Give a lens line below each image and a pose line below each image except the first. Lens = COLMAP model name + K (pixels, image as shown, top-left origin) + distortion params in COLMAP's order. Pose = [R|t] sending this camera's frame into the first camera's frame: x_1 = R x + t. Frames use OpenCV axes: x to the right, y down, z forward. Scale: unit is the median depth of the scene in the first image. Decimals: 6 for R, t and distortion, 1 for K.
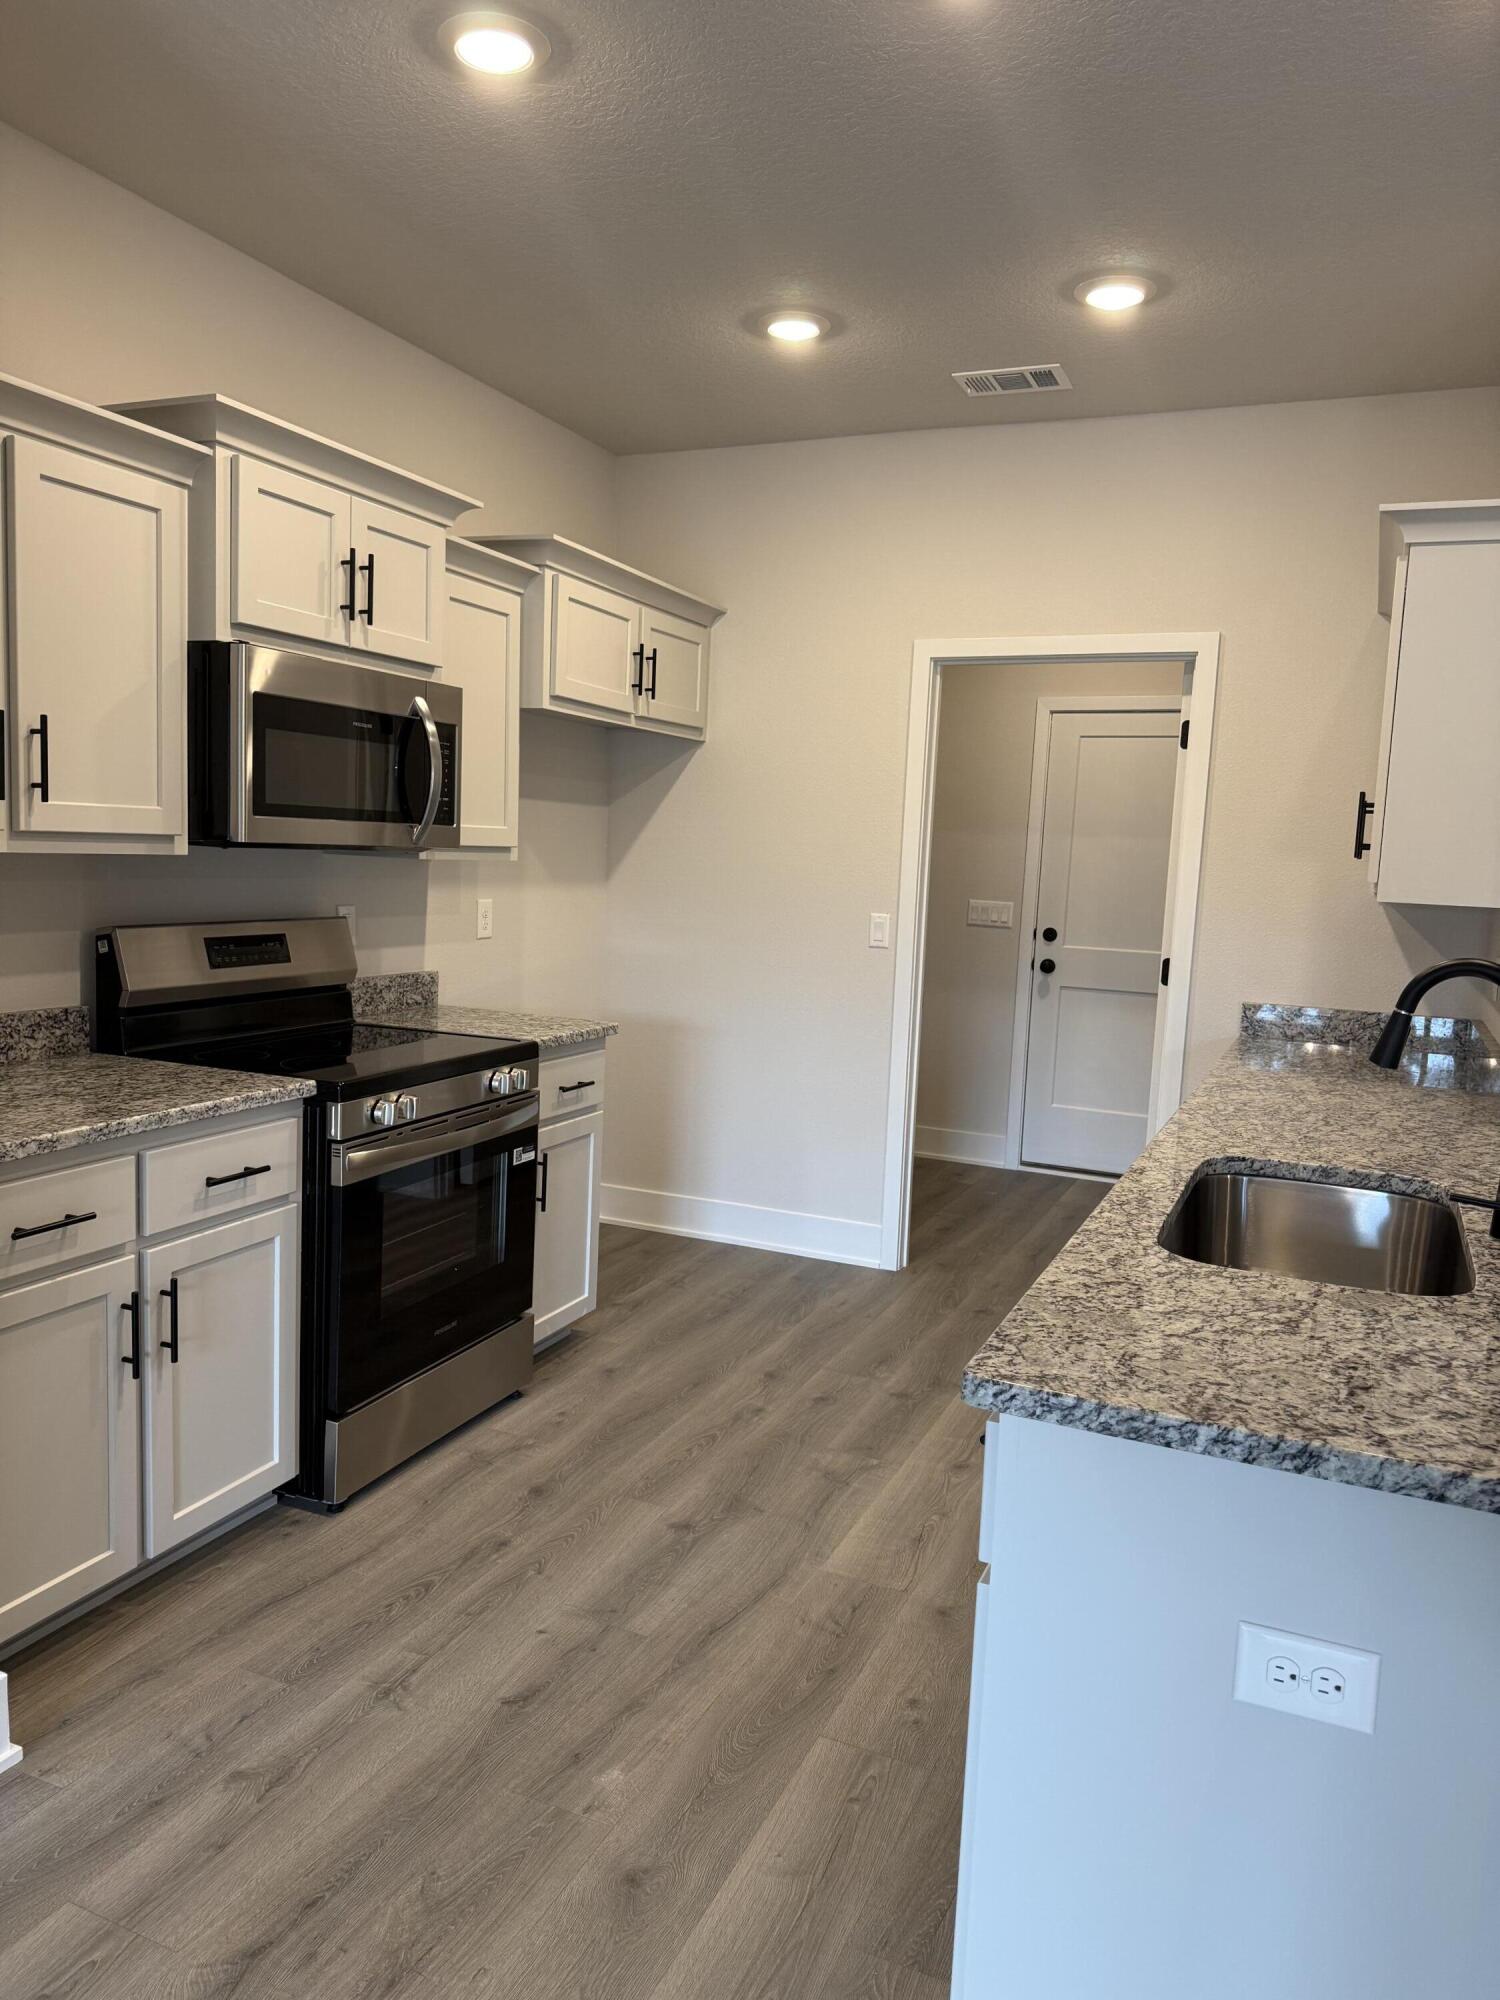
lens RADIAL K [[1385.3, 0, 750.0], [0, 1385.3, 1000.0], [0, 0, 1]] dist [0.088881, -0.160837]
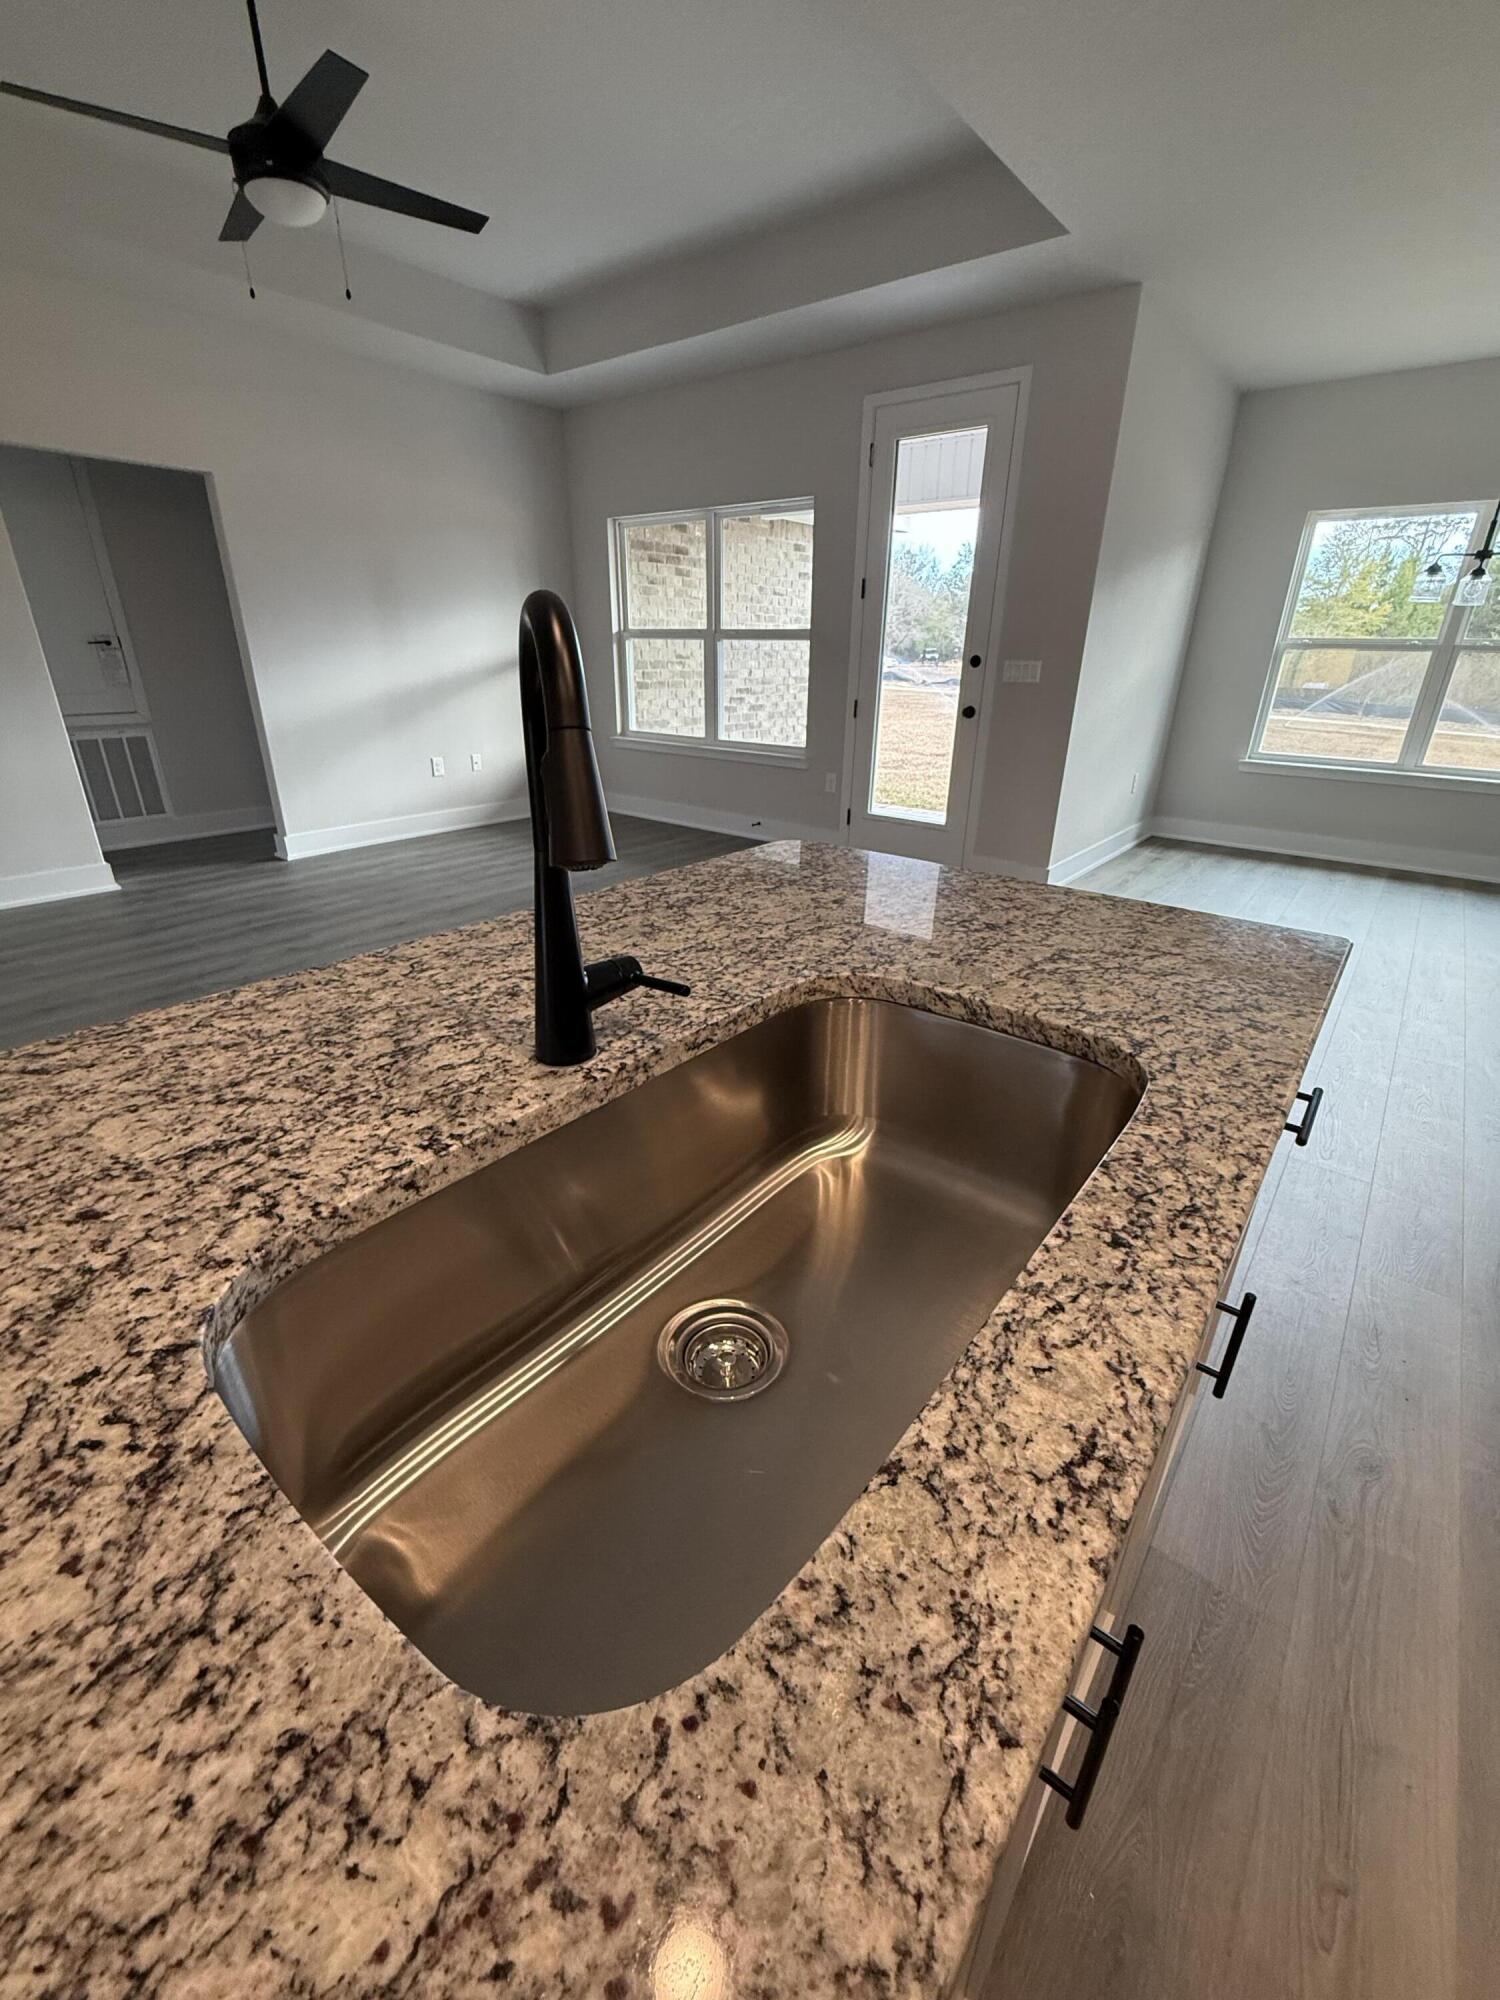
lens RADIAL K [[833.9, 0, 741.1], [0, 833.9, 1001.4], [0, 0, 1]] dist [0.001222, -0.000404]
pose [[-0.964481, -0.153895, 0.214692, 0.252140], [-0.026529, 0.865082, 0.500929, -0.036060], [-0.262817, 0.477441, -0.838438, 0.862249]]
